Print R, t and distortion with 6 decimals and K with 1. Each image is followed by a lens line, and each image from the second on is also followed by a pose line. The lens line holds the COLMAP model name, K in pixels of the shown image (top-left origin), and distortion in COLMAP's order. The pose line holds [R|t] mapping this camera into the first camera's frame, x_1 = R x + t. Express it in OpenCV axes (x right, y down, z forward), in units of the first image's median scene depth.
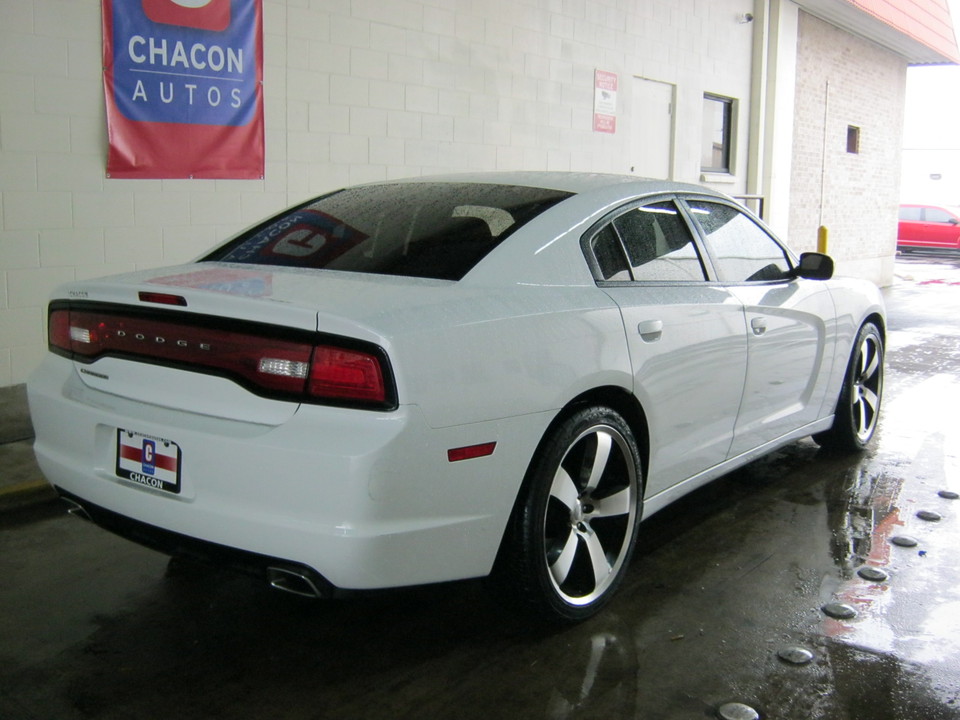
lens RADIAL K [[1128.0, 0, 480.0], [0, 1128.0, 360.0], [0, 0, 1]] dist [-0.112143, 0.032265]
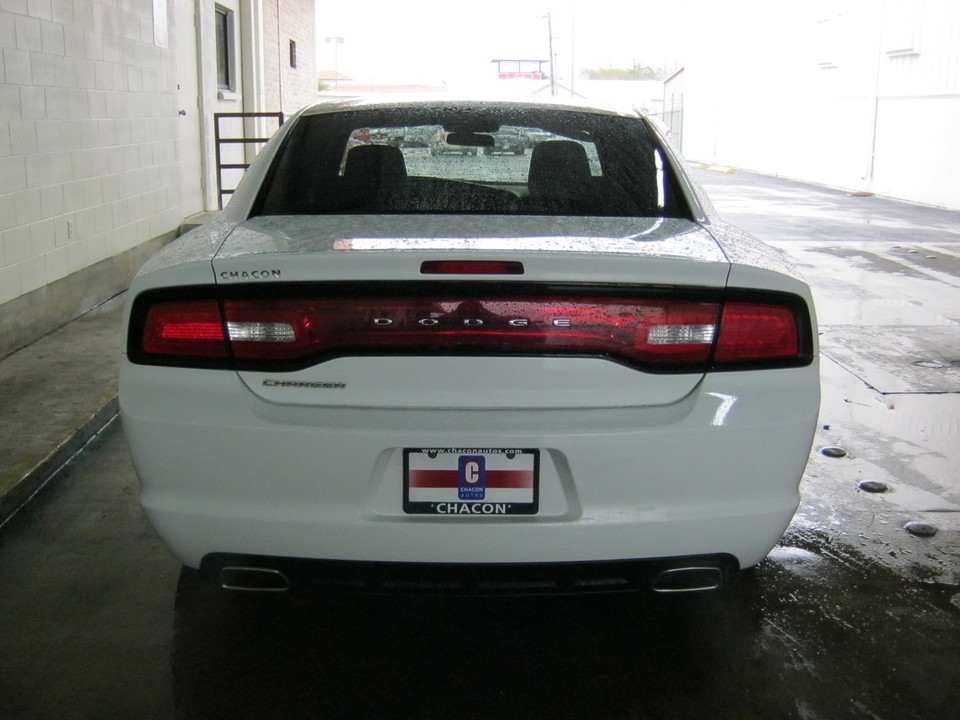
lens RADIAL K [[1128.0, 0, 480.0], [0, 1128.0, 360.0], [0, 0, 1]] dist [-0.112143, 0.032265]
pose [[0.775405, -0.145198, 0.614544, -0.751079], [0.098482, 0.989103, 0.109434, -0.075120], [-0.623738, -0.024334, 0.781255, 0.402508]]
